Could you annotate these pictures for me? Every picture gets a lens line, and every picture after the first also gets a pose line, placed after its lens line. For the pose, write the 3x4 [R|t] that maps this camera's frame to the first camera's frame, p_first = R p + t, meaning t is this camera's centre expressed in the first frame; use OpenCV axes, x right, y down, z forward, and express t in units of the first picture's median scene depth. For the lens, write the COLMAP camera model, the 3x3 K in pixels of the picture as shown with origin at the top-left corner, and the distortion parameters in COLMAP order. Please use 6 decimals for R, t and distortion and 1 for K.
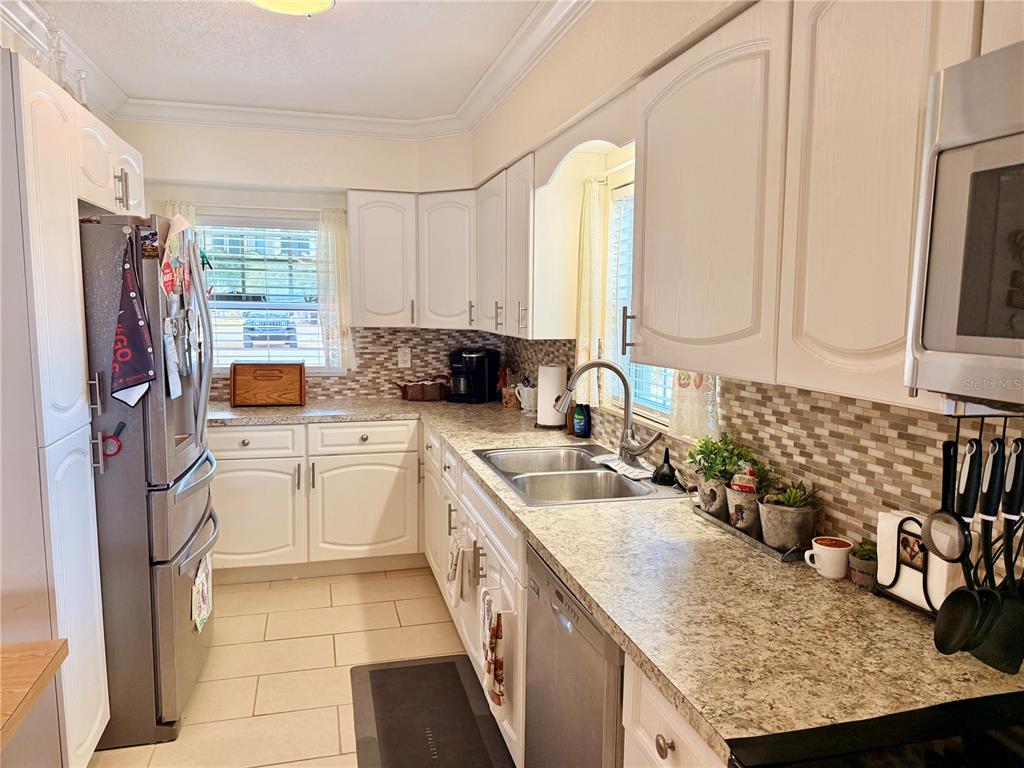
lens RADIAL K [[721.5, 0, 512.9], [0, 721.5, 385.9], [0, 0, 1]] dist [0.003370, -0.000178]
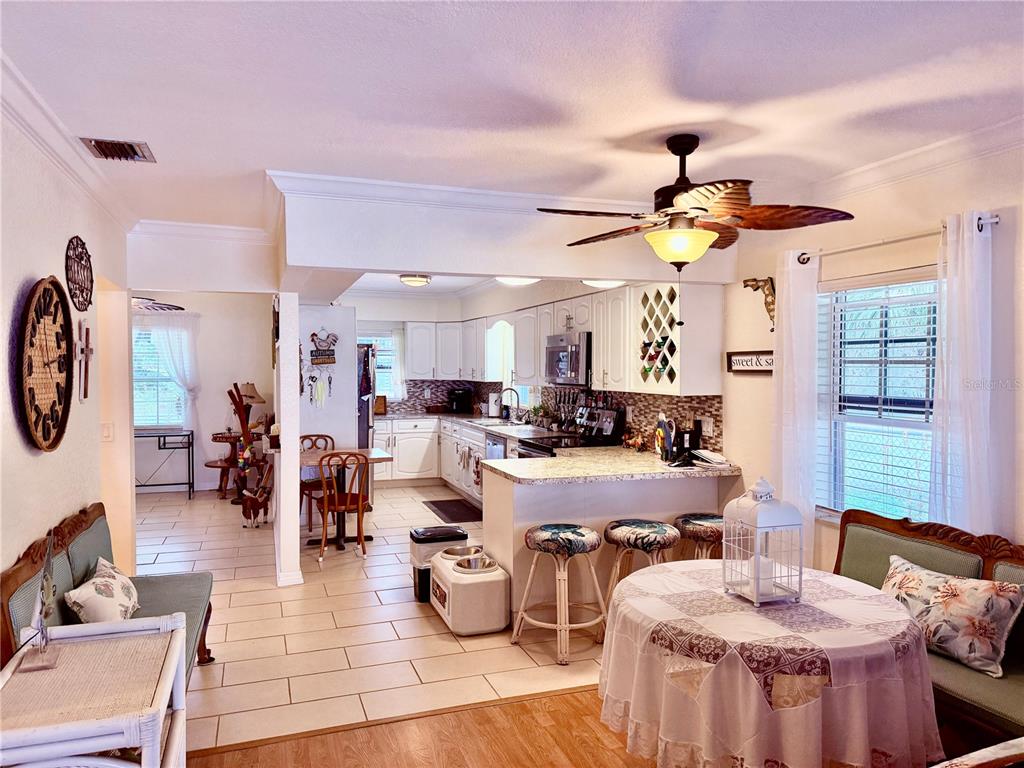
lens RADIAL K [[721.5, 0, 511.6], [0, 721.5, 381.4], [0, 0, 1]] dist [0.003370, -0.000178]
pose [[0.997596, -0.014482, 0.067769, -0.050043], [0.020423, 0.995928, -0.087813, 0.136590], [-0.066221, 0.088986, 0.993829, -1.340920]]
